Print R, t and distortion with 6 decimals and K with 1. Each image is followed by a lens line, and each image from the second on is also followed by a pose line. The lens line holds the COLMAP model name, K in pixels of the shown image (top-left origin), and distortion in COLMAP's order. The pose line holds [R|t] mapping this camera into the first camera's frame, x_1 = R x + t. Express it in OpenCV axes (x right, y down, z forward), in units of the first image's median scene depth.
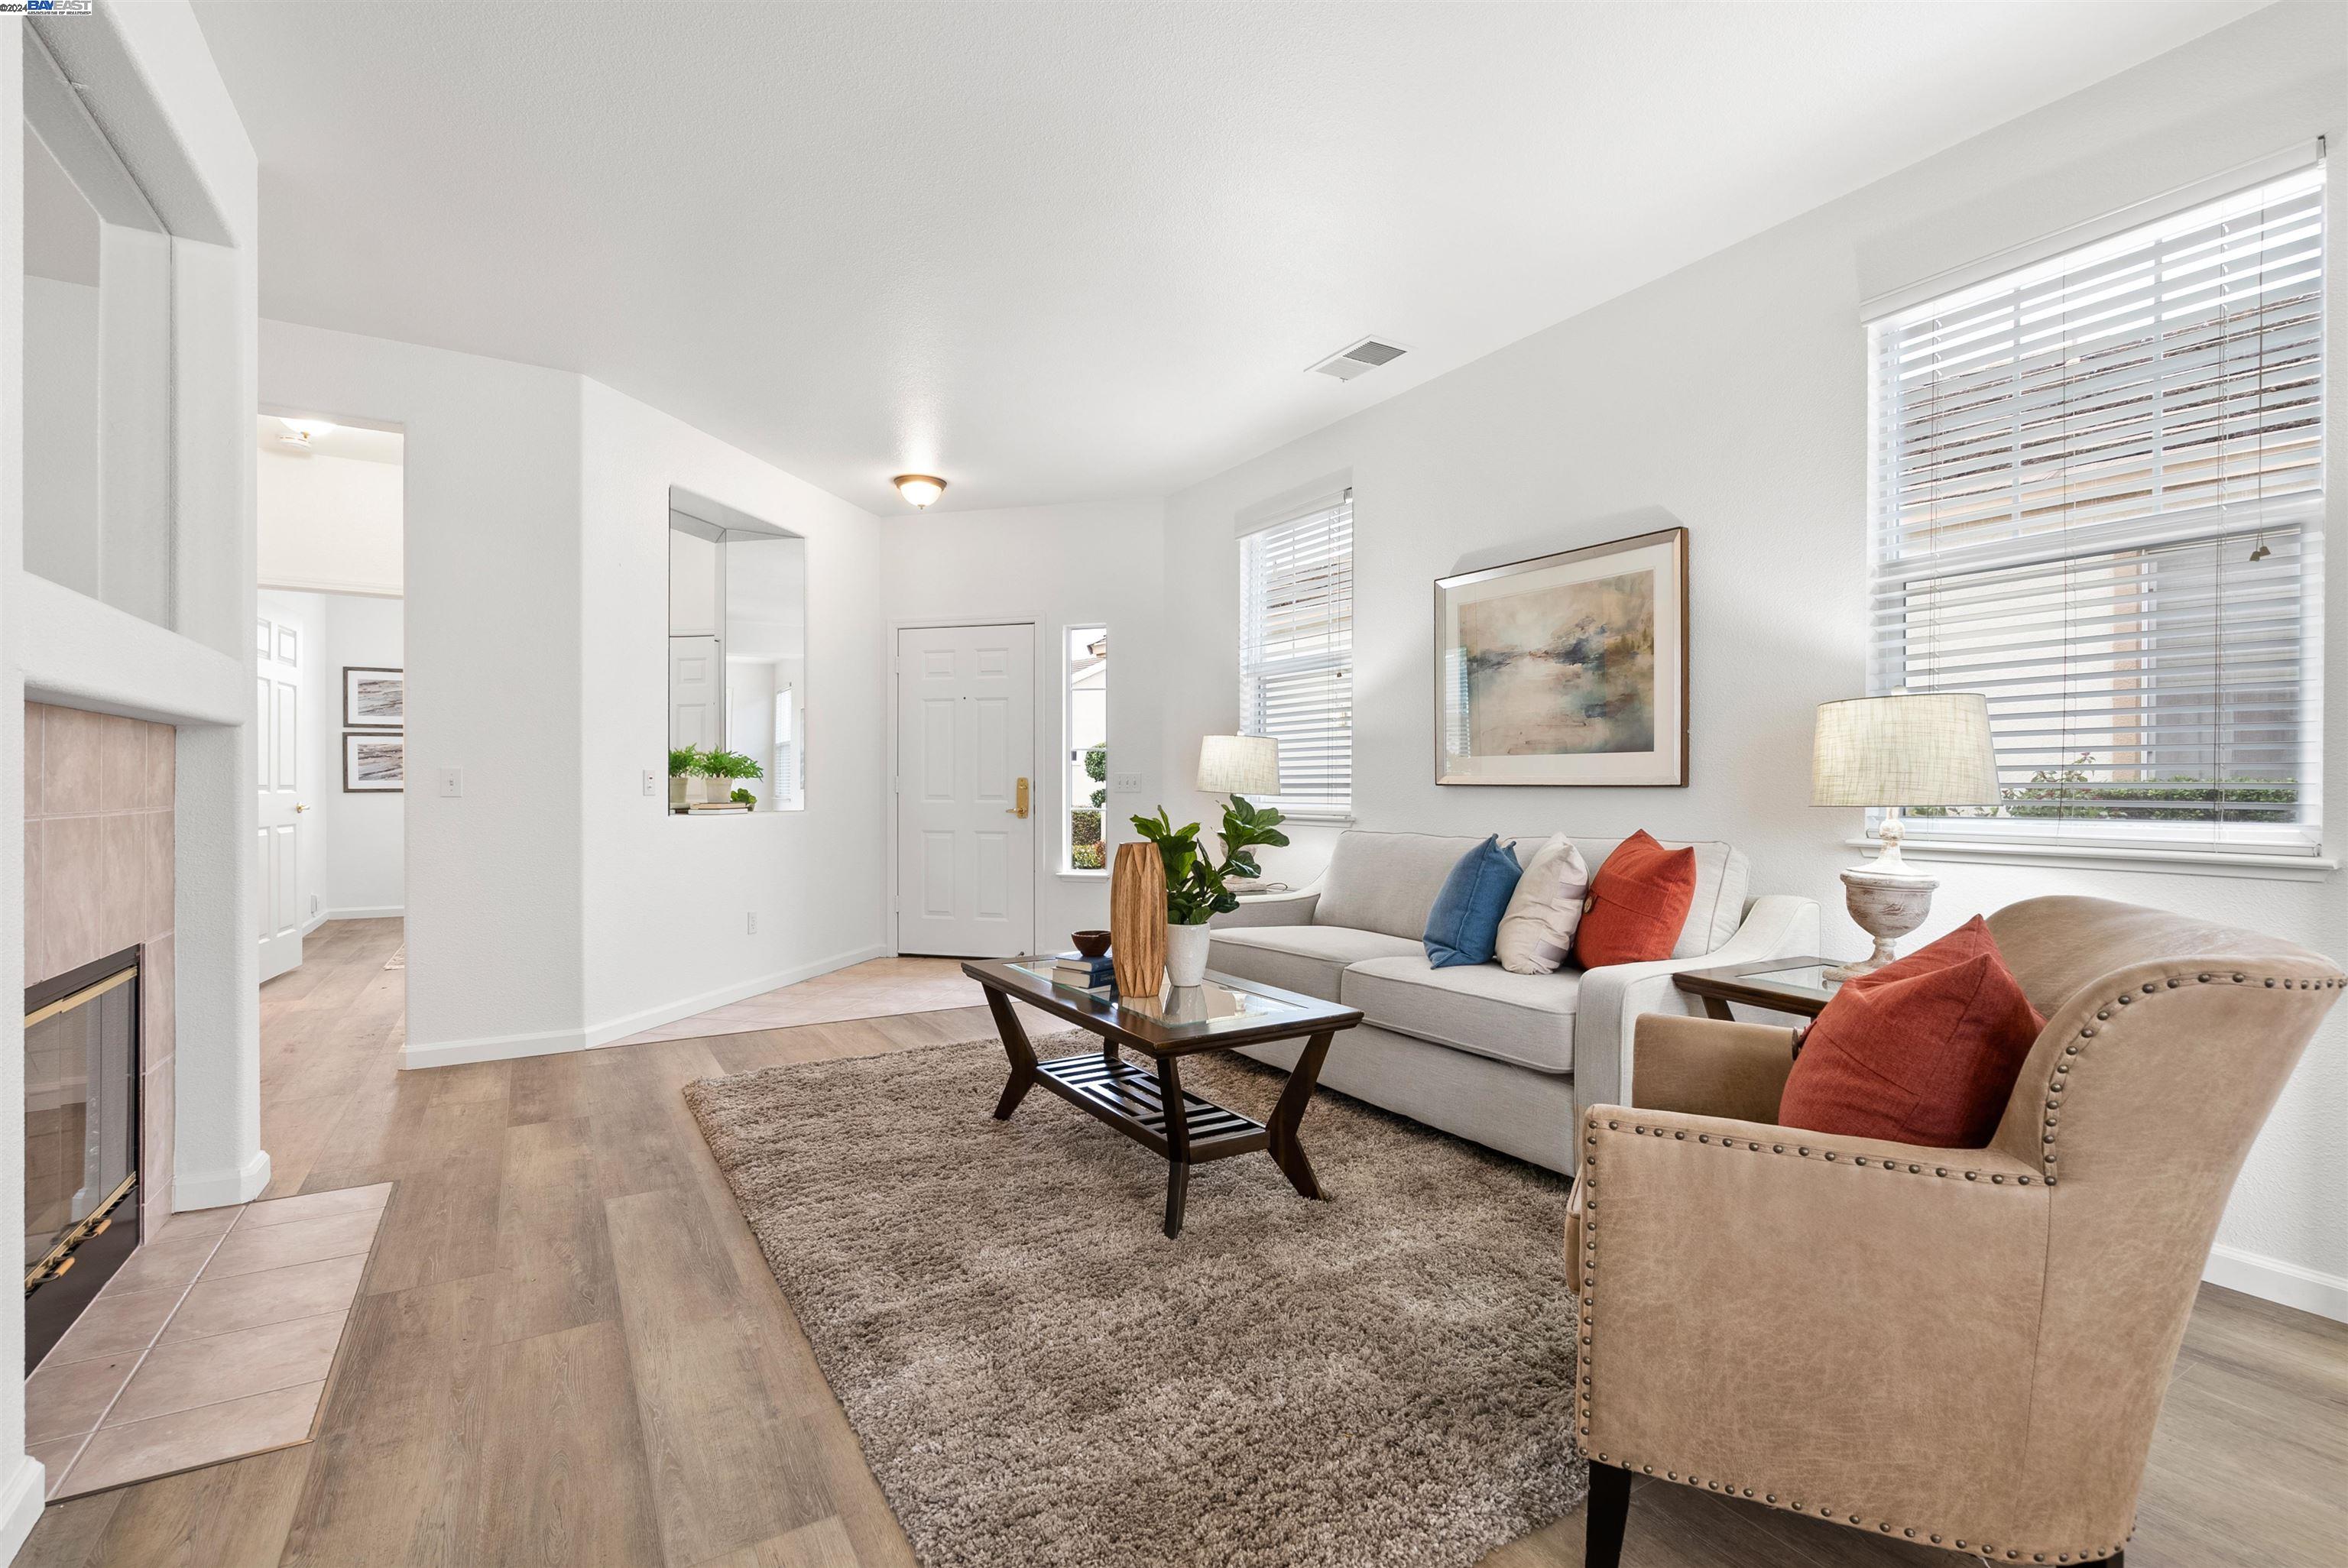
lens RADIAL K [[1066.6, 0, 1178.8], [0, 1066.6, 787.3], [0, 0, 1]] dist [-0.008568, 0.002999]
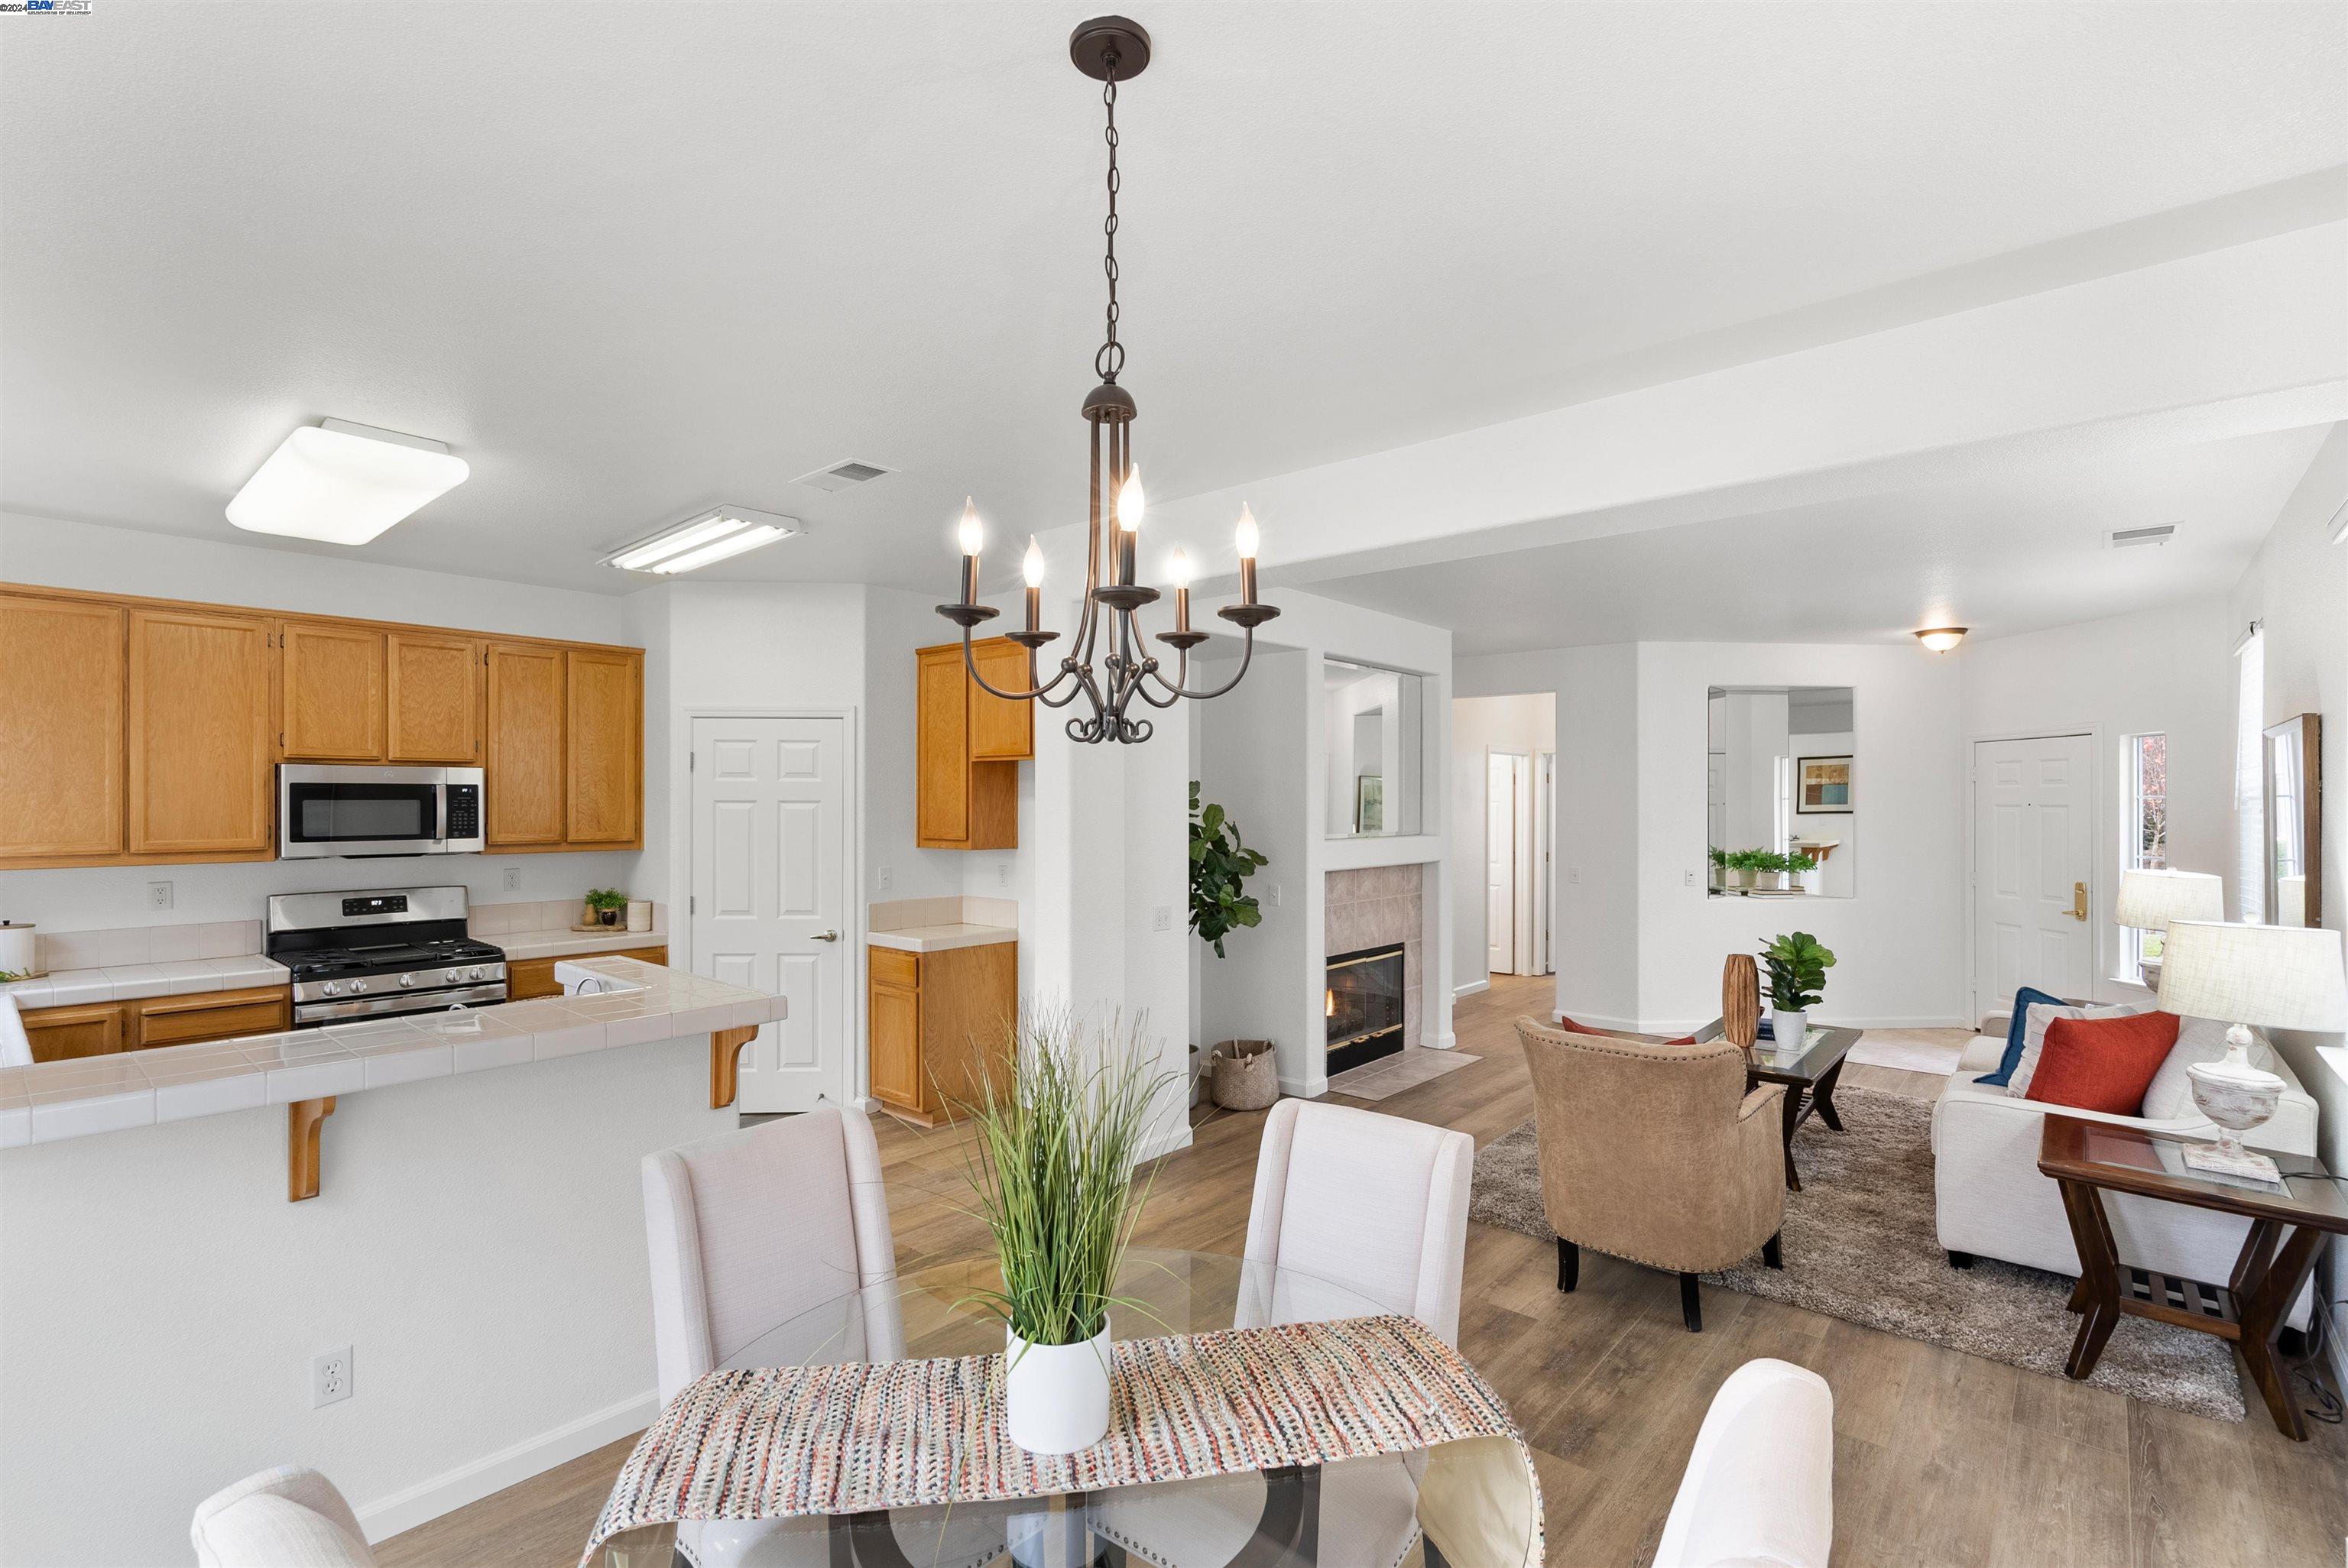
lens RADIAL K [[1066.6, 0, 1165.9], [0, 1066.6, 799.8], [0, 0, 1]] dist [-0.008568, 0.002999]
pose [[0.297387, -0.001748, -0.954756, 1.149832], [-0.003583, 0.999989, -0.002947, -0.165093], [0.954750, 0.004298, 0.297377, -0.328551]]
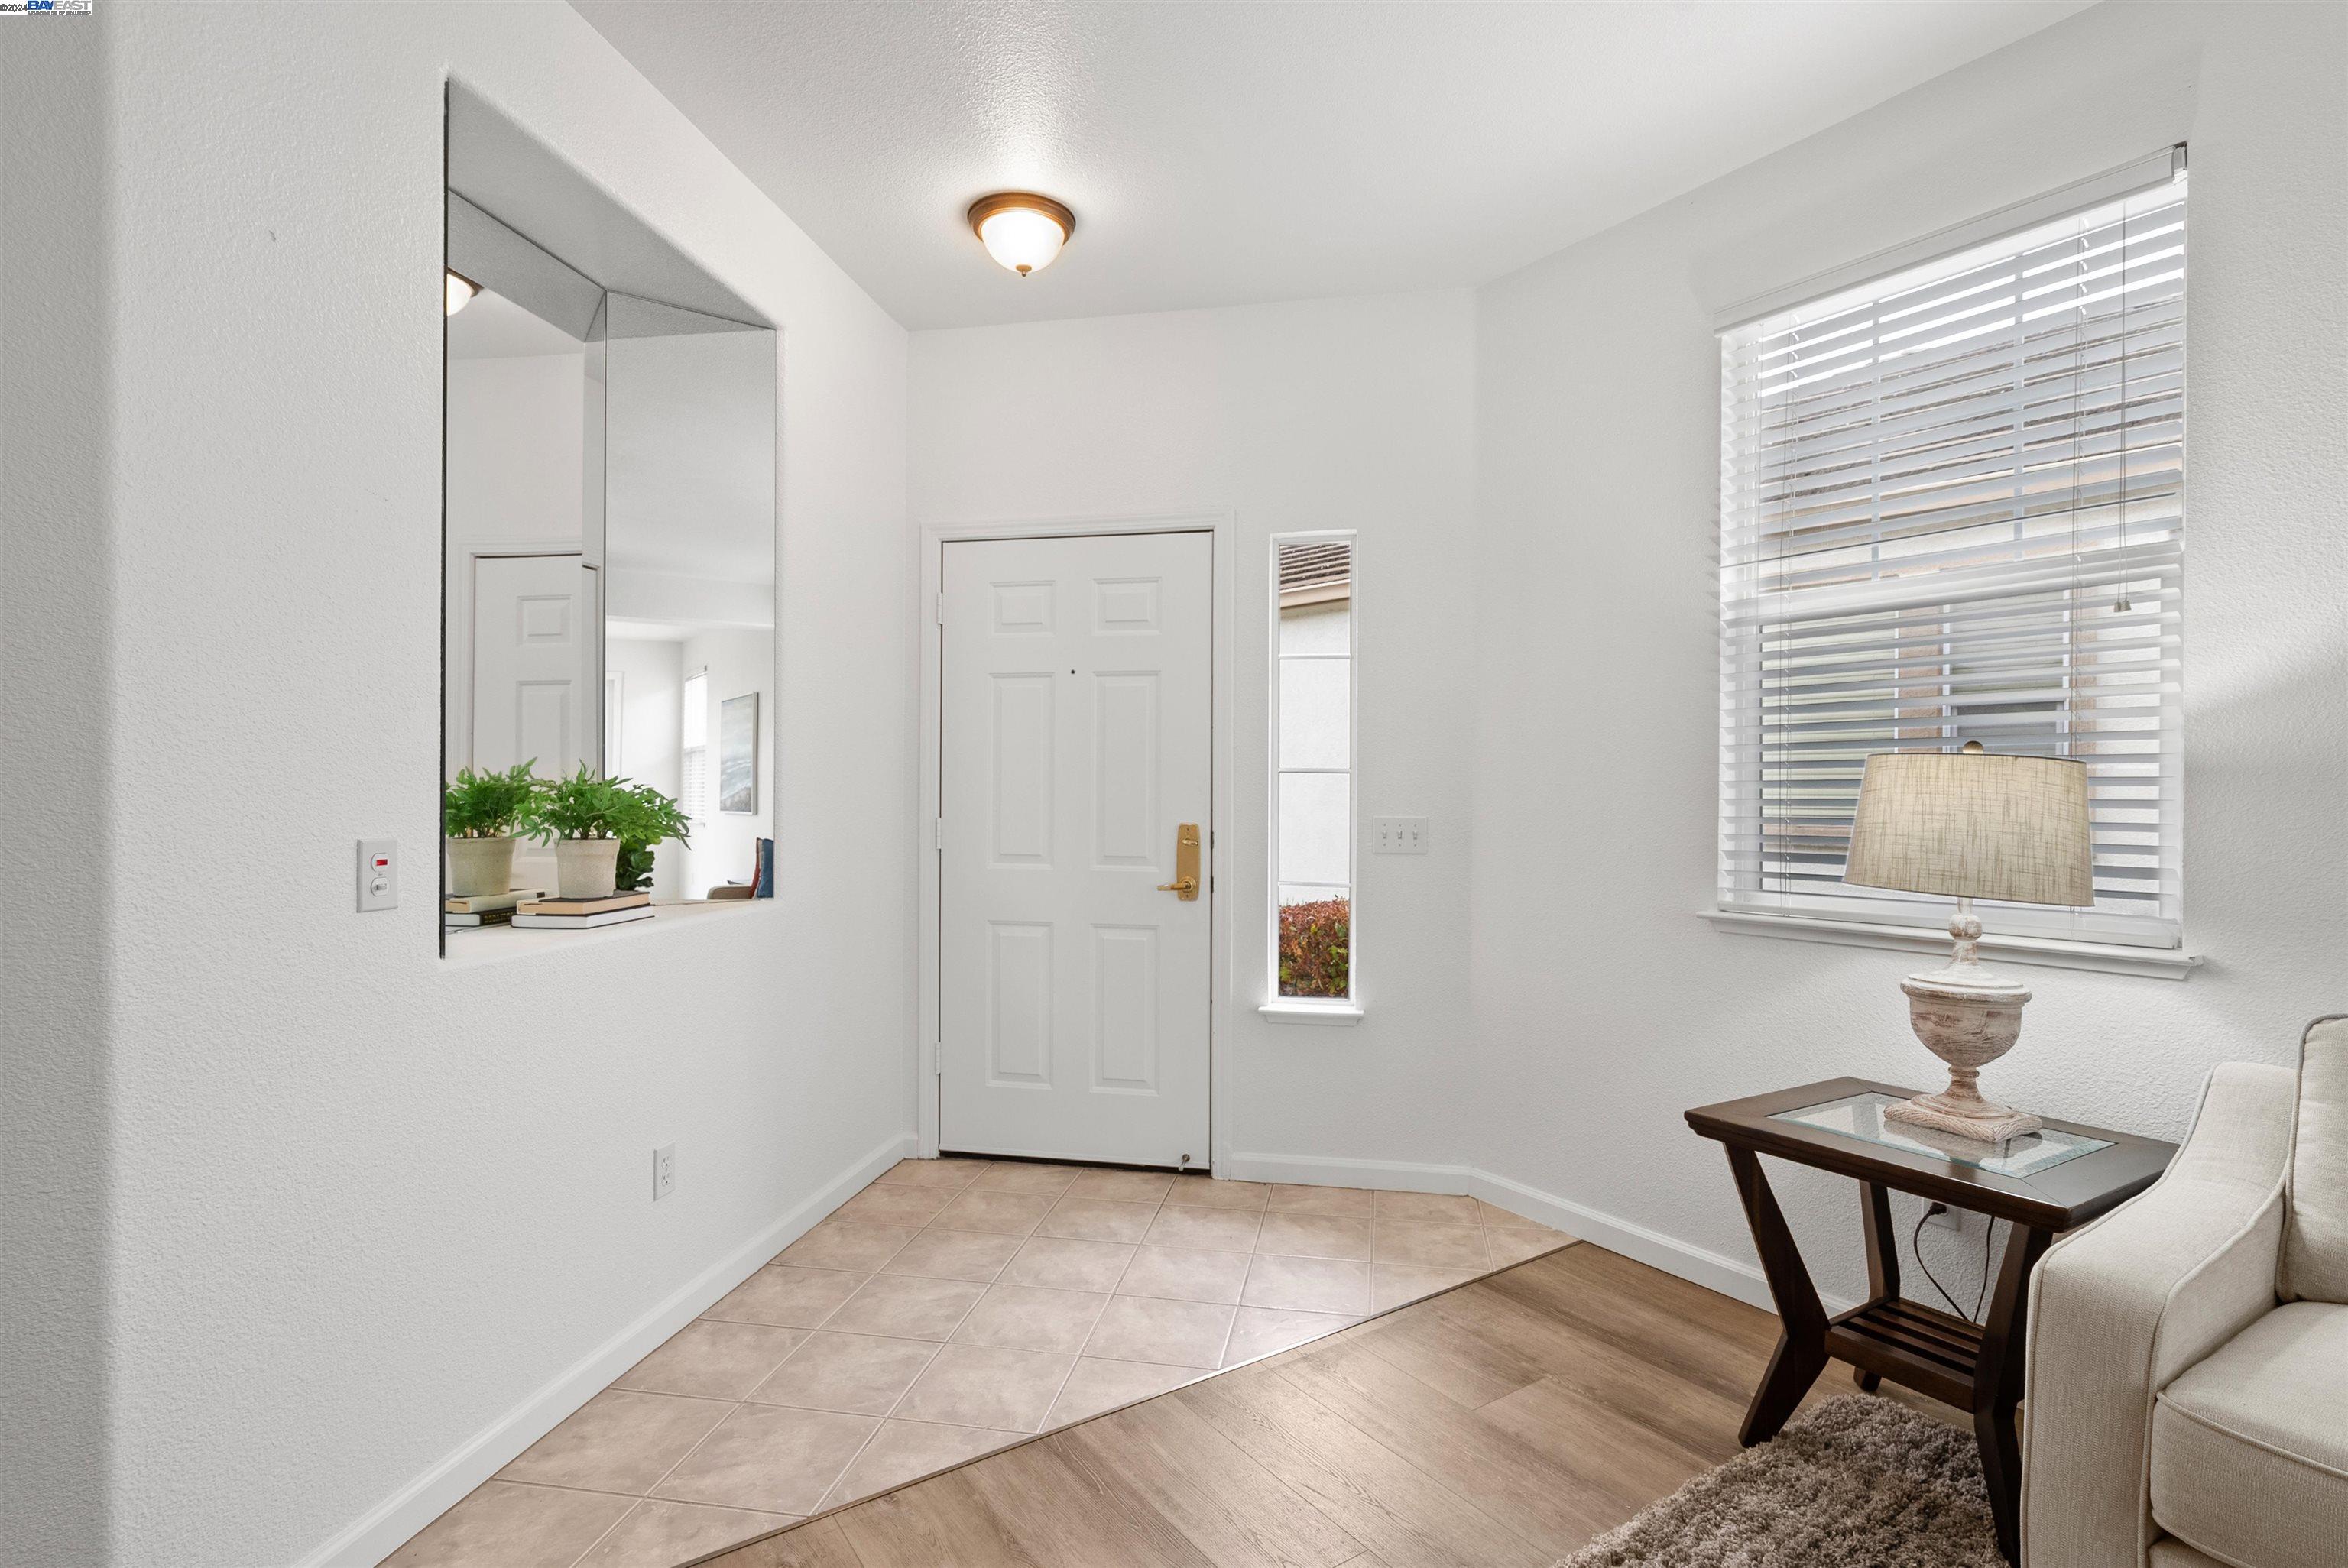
lens RADIAL K [[1124.5, 0, 1168.0], [0, 1124.5, 795.7], [0, 0, 1]] dist [-0.002356, 0.004546]
pose [[0.998707, 0.005000, 0.050581, -0.364185], [-0.005110, 0.999985, 0.002039, -0.047485], [-0.050570, -0.002295, 0.998718, 0.883798]]
